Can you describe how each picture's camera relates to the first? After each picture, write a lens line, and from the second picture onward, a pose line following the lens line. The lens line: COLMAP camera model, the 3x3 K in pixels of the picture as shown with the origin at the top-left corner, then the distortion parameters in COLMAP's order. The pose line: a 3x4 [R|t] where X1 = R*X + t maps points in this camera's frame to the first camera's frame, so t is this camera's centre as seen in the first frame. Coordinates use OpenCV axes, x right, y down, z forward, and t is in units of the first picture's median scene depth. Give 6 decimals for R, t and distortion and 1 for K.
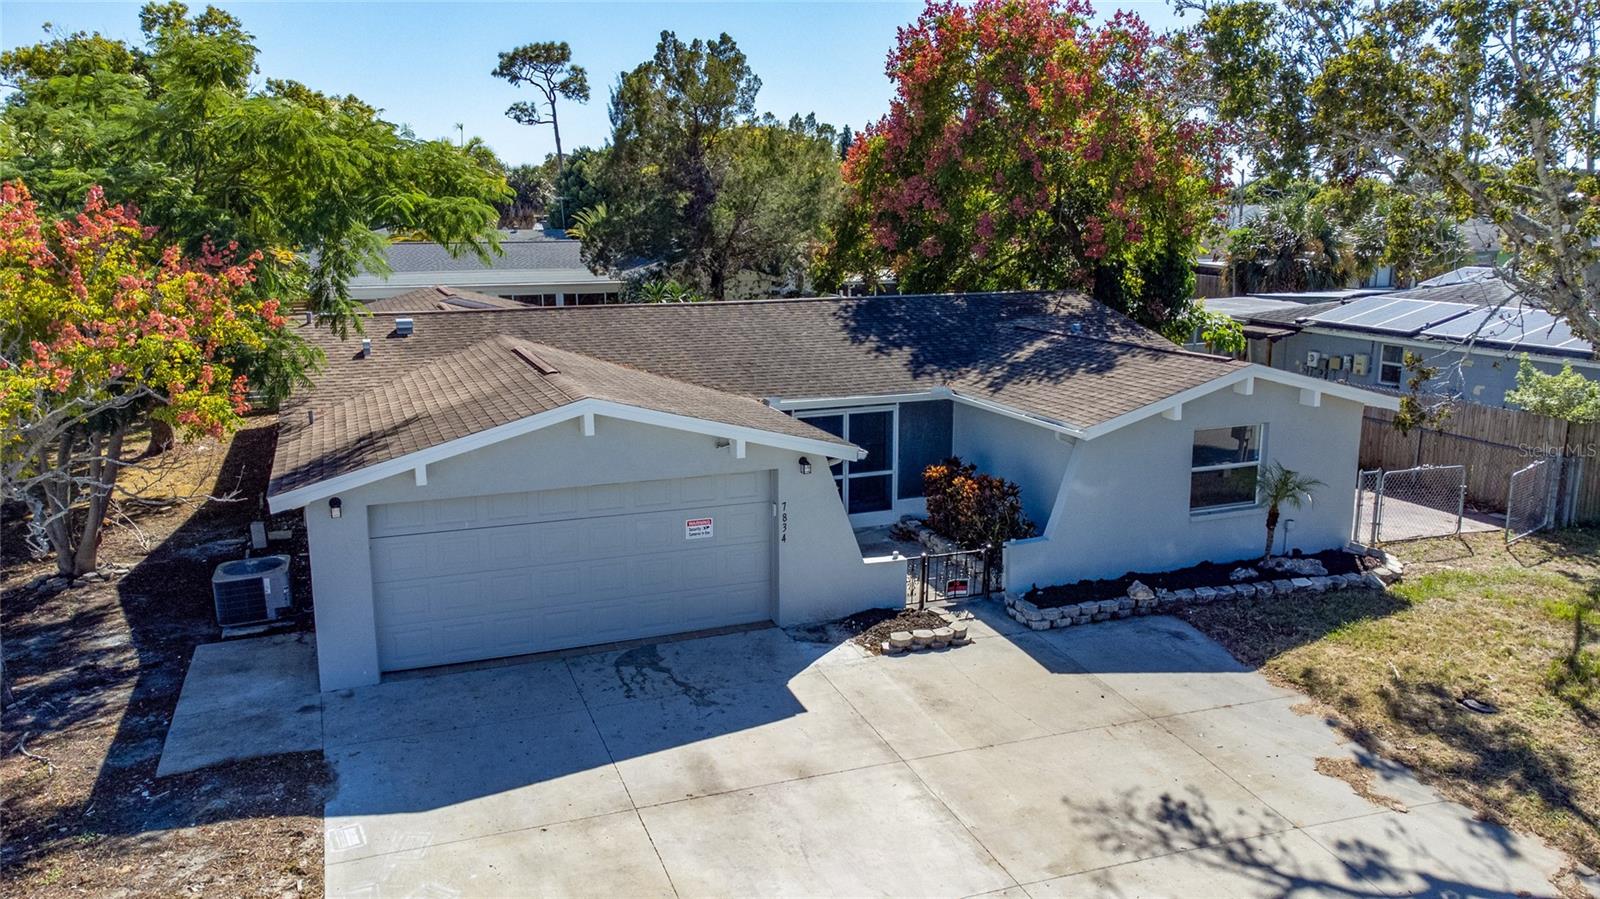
lens RADIAL K [[1179.4, 0, 793.9], [0, 1179.4, 450.4], [0, 0, 1]] dist [0.049304, 0.002684]
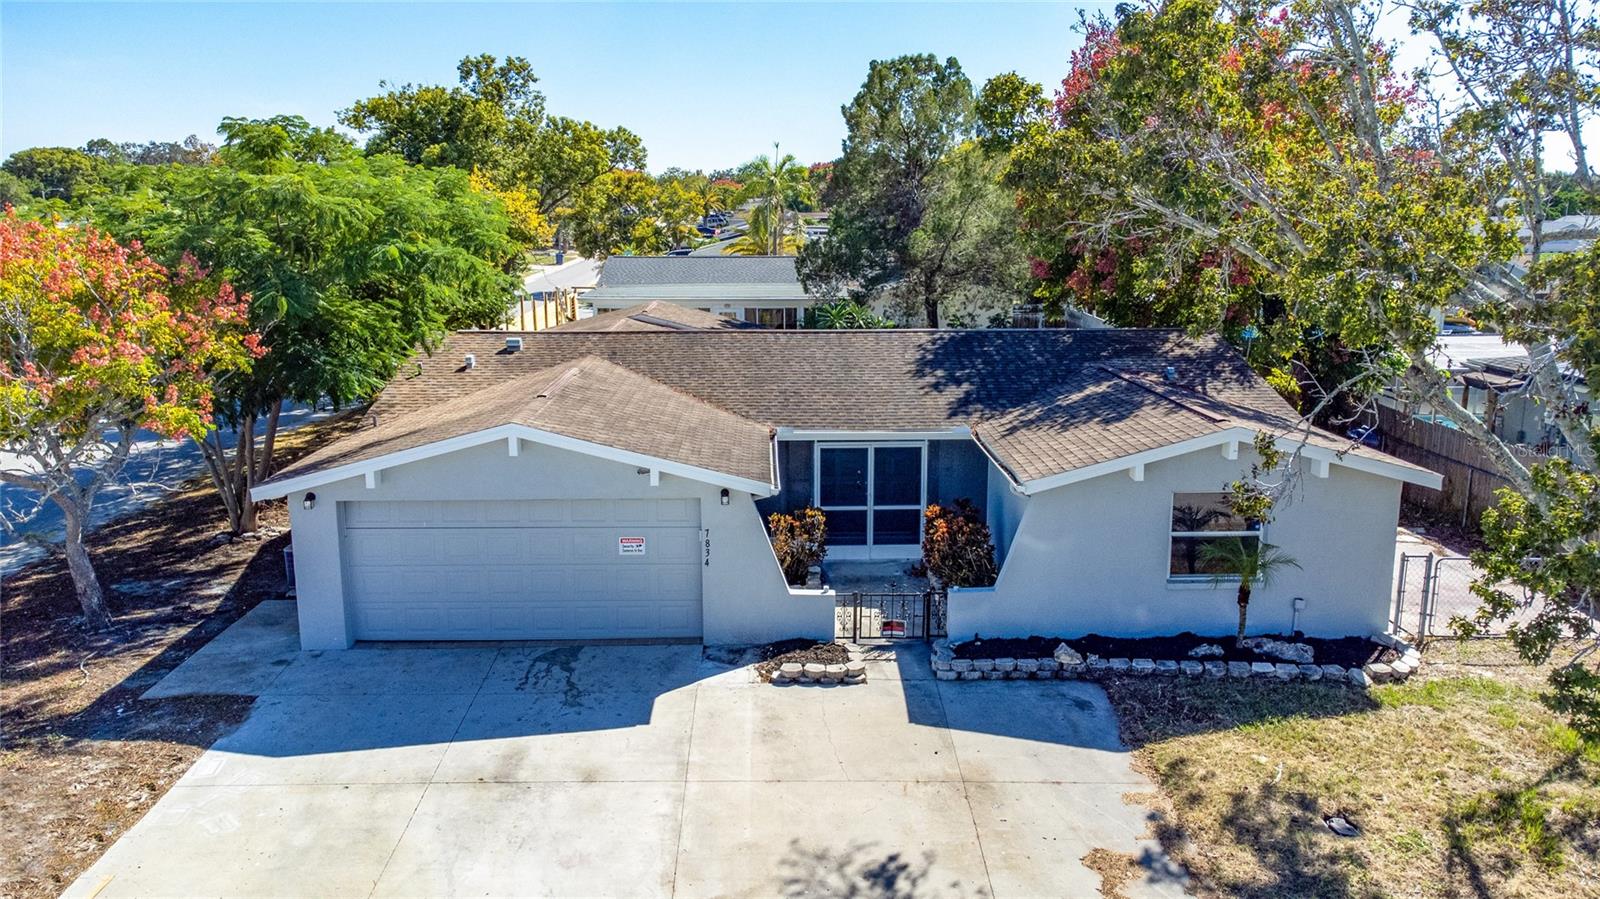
lens RADIAL K [[1179.4, 0, 793.9], [0, 1179.4, 450.4], [0, 0, 1]] dist [0.049304, 0.002684]
pose [[0.941046, 0.070255, -0.330902, 0.418270], [-0.070836, 0.997435, 0.010322, -0.044551], [0.330778, 0.013727, 0.943609, 0.011283]]
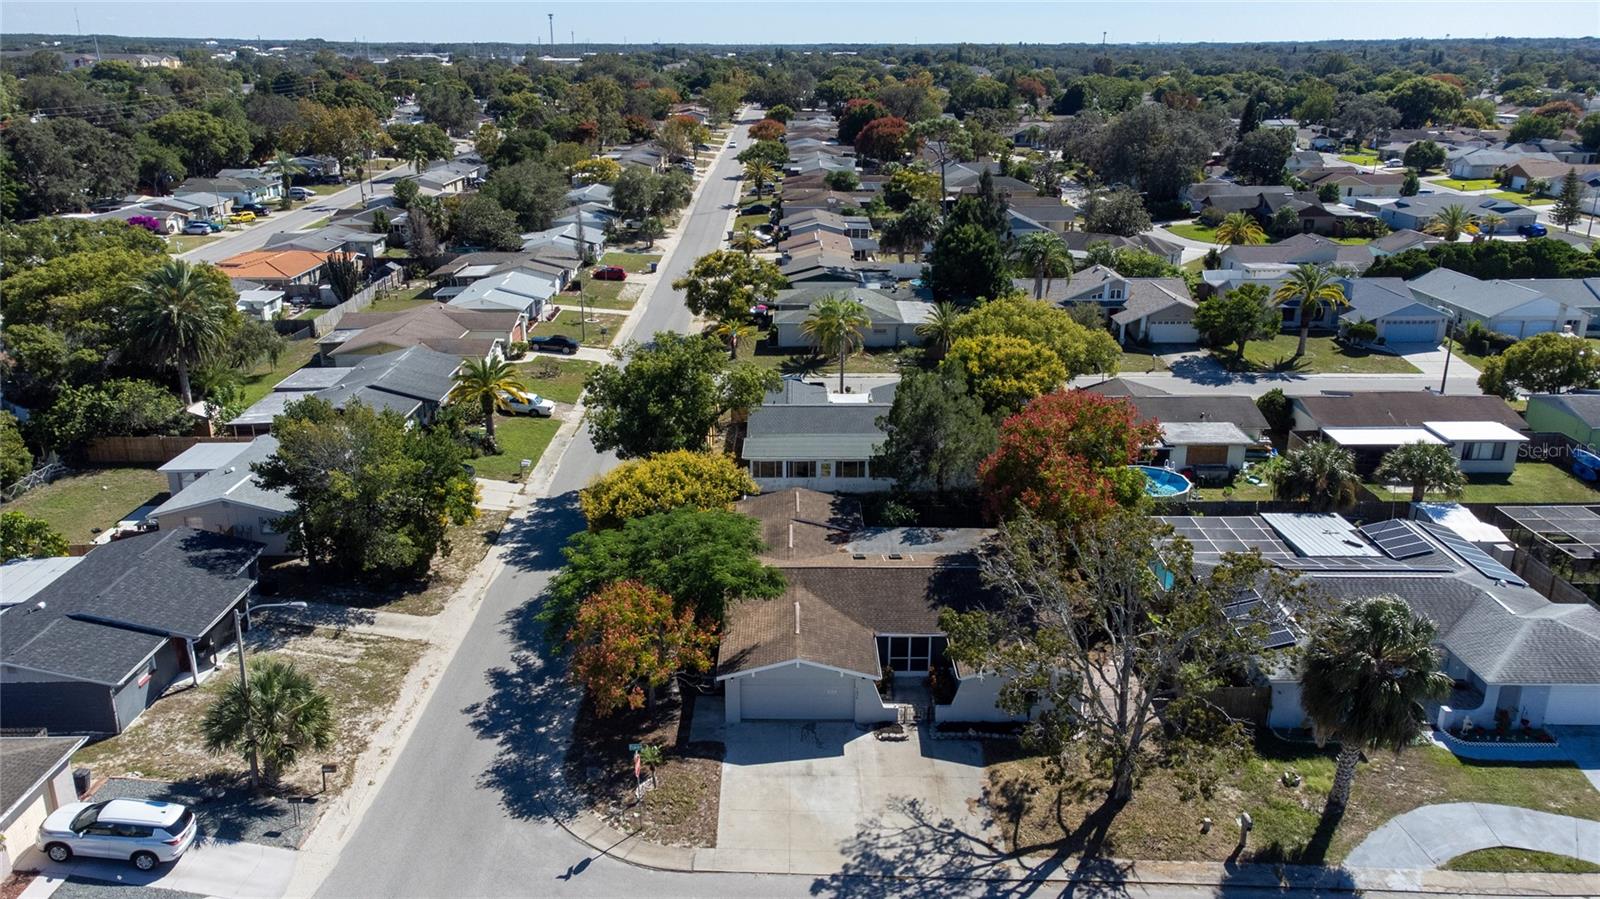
lens RADIAL K [[1179.4, 0, 793.9], [0, 1179.4, 450.4], [0, 0, 1]] dist [0.049304, 0.002684]
pose [[0.933347, 0.115409, -0.339918, 0.881263], [-0.075201, 0.988761, 0.129218, -1.036810], [0.351010, -0.095043, 0.931536, -2.103567]]
